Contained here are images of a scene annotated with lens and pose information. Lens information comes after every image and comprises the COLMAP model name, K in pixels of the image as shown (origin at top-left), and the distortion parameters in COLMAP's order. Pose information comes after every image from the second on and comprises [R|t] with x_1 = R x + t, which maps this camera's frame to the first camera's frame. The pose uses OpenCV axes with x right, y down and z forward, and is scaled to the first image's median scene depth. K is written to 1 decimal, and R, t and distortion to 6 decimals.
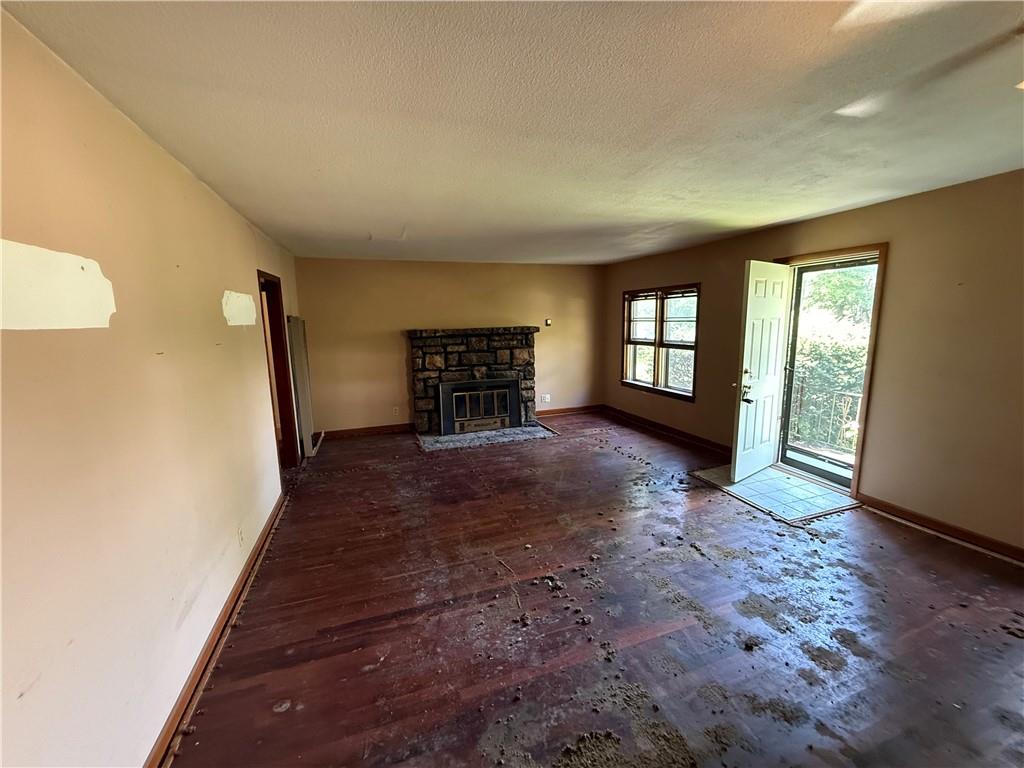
lens RADIAL K [[407.3, 0, 513.6], [0, 407.3, 387.9], [0, 0, 1]] dist [-0.001122, 0.000160]
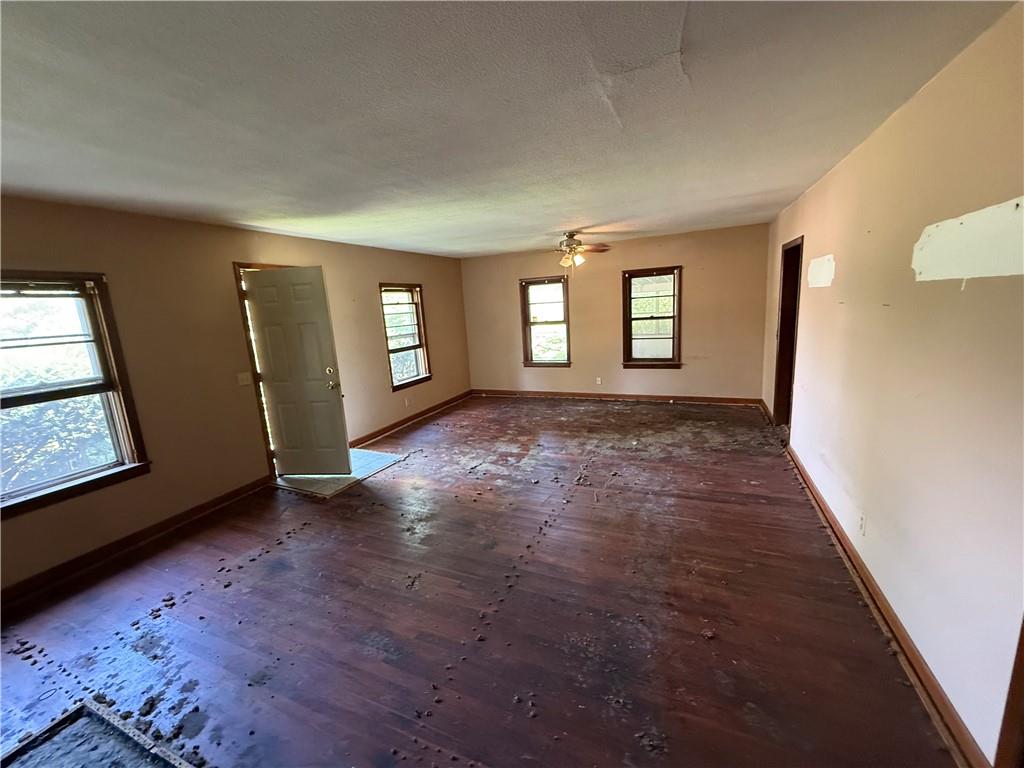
lens RADIAL K [[407.3, 0, 516.4], [0, 407.3, 378.1], [0, 0, 1]] dist [-0.001122, 0.000160]
pose [[-0.728014, -0.054533, 0.683390, -0.763450], [0.188949, 0.942262, 0.276478, -0.337092], [-0.659010, 0.330405, -0.675676, 2.133654]]
